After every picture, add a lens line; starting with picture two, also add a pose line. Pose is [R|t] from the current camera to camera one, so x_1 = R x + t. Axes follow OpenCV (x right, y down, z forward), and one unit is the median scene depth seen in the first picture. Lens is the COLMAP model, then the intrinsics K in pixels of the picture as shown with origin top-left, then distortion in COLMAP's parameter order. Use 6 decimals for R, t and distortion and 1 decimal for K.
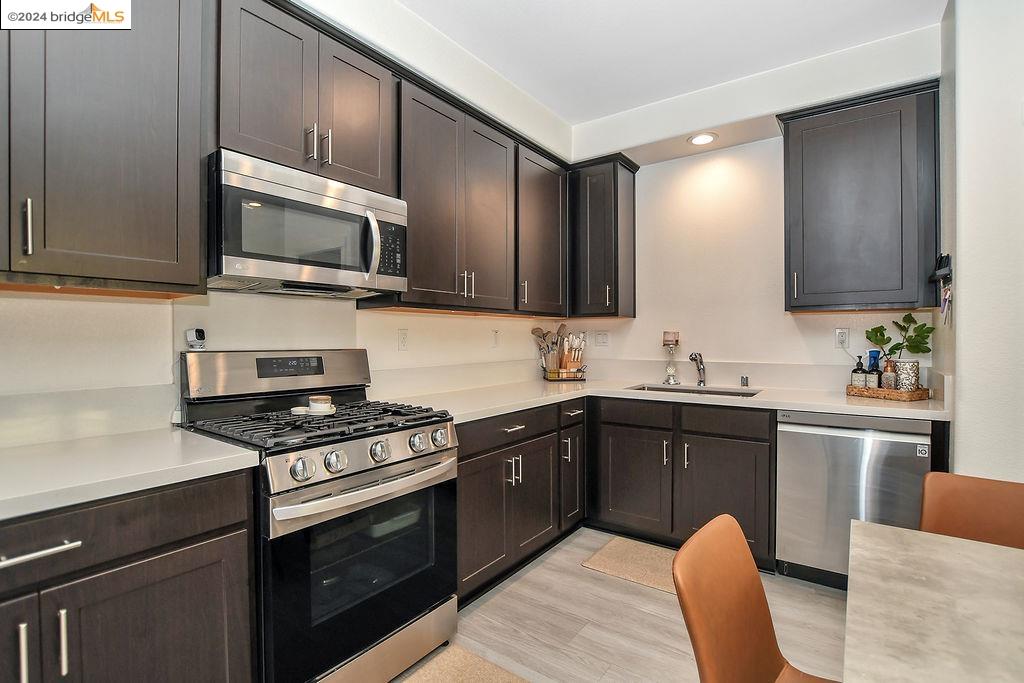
lens RADIAL K [[478.6, 0, 521.6], [0, 478.6, 339.7], [0, 0, 1]] dist [-0.013403, 0.001620]
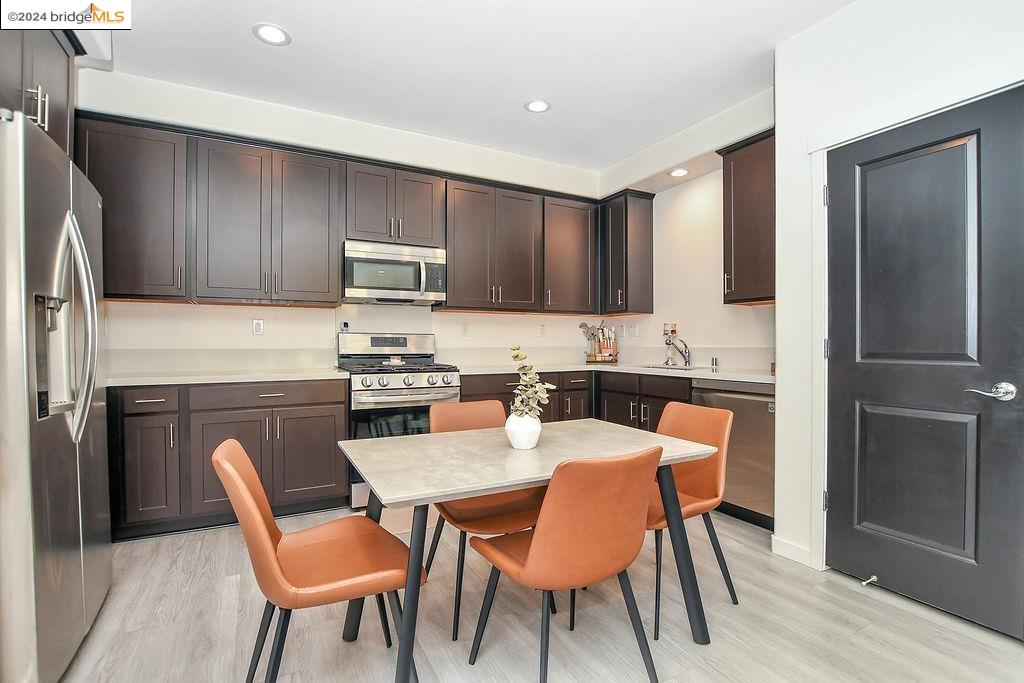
lens RADIAL K [[478.6, 0, 518.6], [0, 478.6, 344.0], [0, 0, 1]] dist [-0.013403, 0.001620]
pose [[0.898959, 0.002520, -0.438025, 0.716467], [-0.003513, 0.999993, -0.001458, 0.057003], [0.438018, 0.002849, 0.898961, -0.437061]]
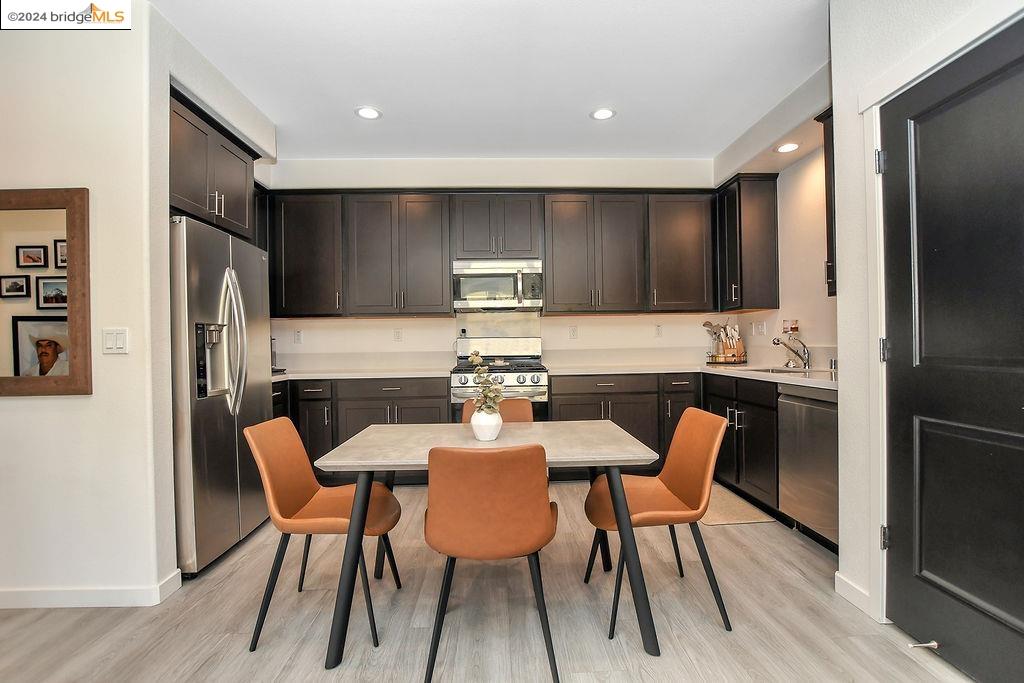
lens RADIAL K [[478.6, 0, 525.4], [0, 478.6, 342.7], [0, 0, 1]] dist [-0.013403, 0.001620]
pose [[0.617227, -0.008594, -0.786738, 1.132850], [0.010862, 0.999938, -0.002401, 0.045098], [0.786710, -0.007064, 0.617282, -0.226809]]
